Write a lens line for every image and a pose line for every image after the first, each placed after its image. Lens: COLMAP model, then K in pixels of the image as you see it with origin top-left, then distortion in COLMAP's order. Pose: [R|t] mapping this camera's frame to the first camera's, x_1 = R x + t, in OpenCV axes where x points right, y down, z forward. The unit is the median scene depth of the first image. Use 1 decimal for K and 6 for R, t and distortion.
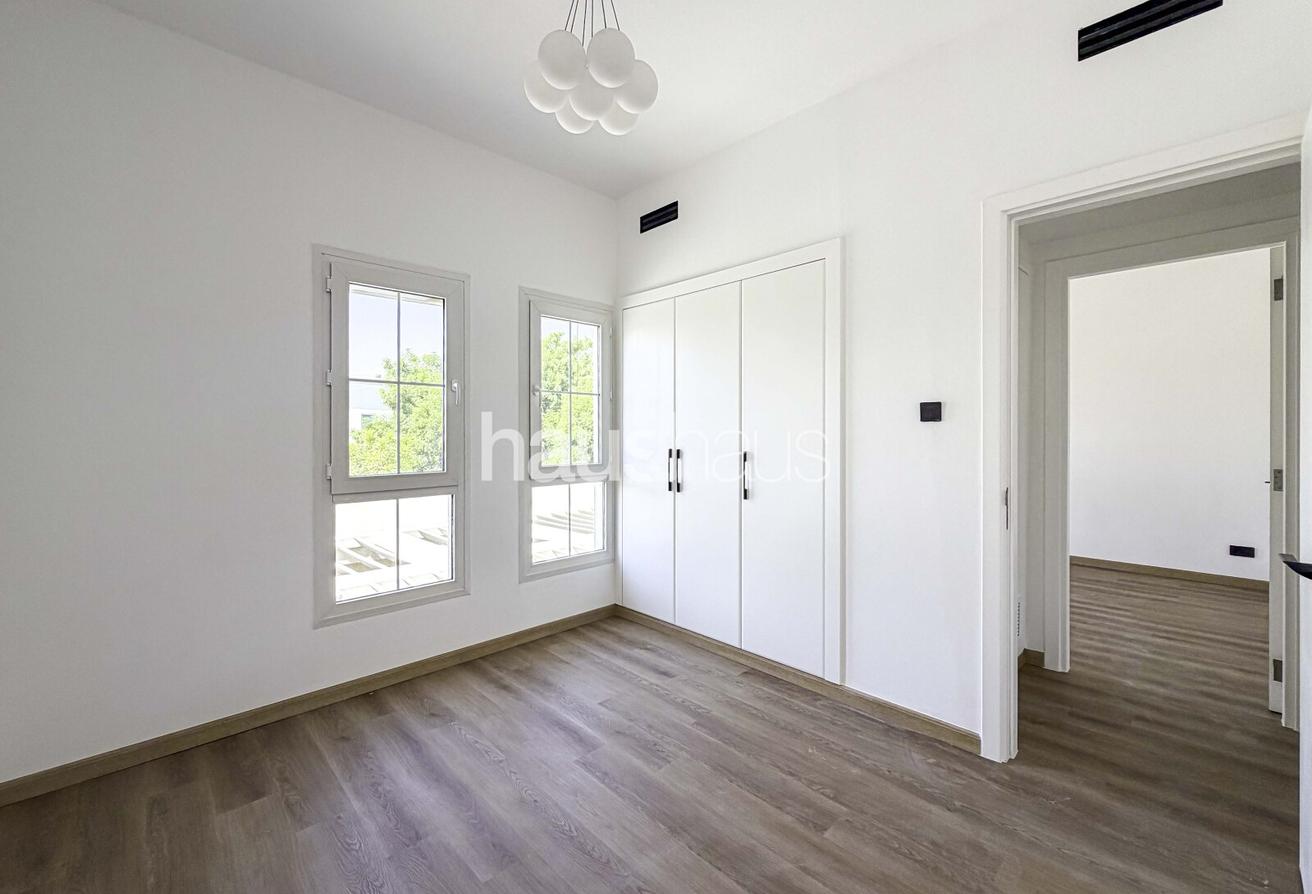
lens RADIAL K [[543.8, 0, 655.6], [0, 543.8, 429.9], [0, 0, 1]] dist [0.000442, 0.000071]
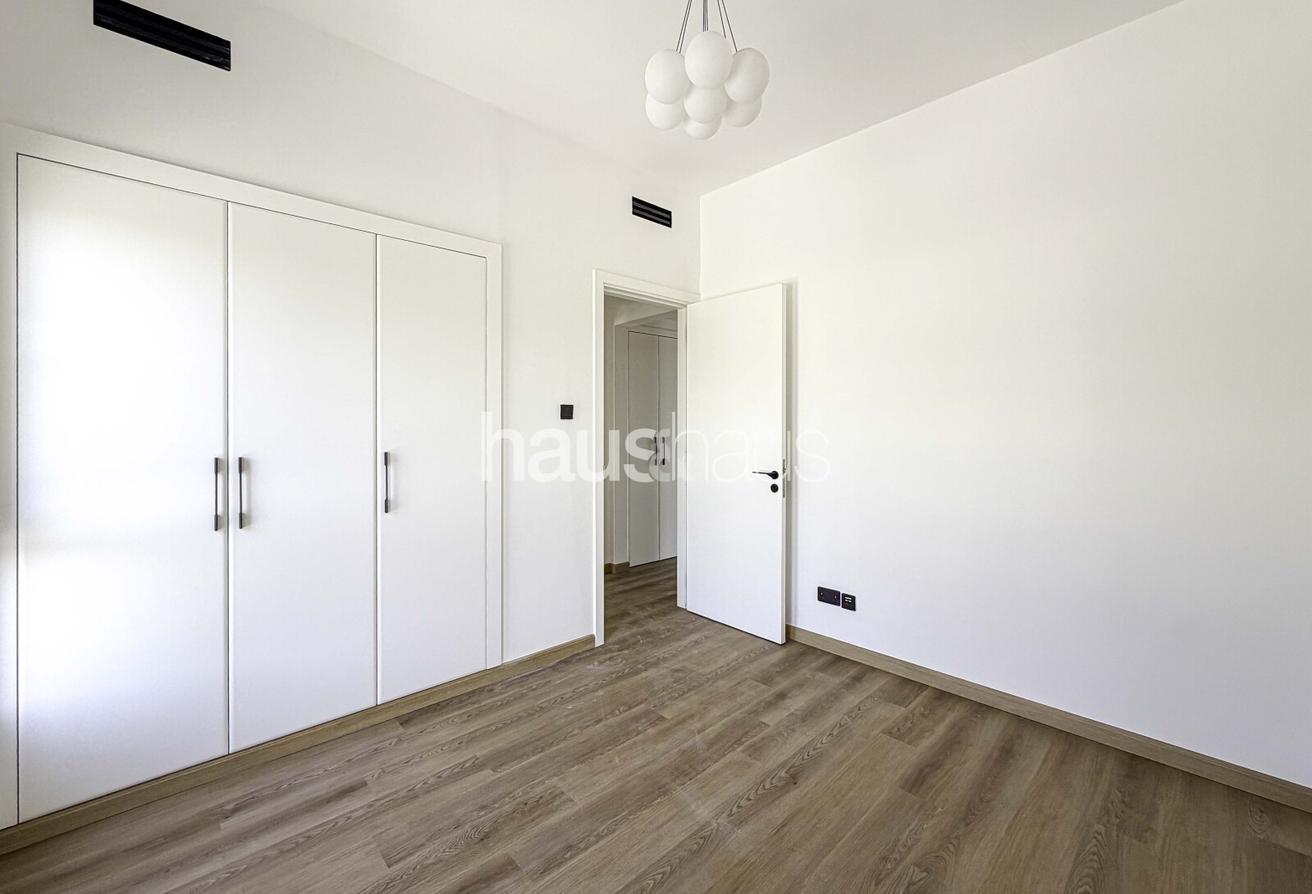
lens RADIAL K [[536.5, 0, 655.6], [0, 536.5, 426.8], [0, 0, 1]] dist [-0.000169, -0.000004]
pose [[0.008156, -0.000292, 0.999967, -0.766243], [0.002784, 0.999996, 0.000270, 0.003277], [-0.999963, 0.002782, 0.008157, 0.741281]]
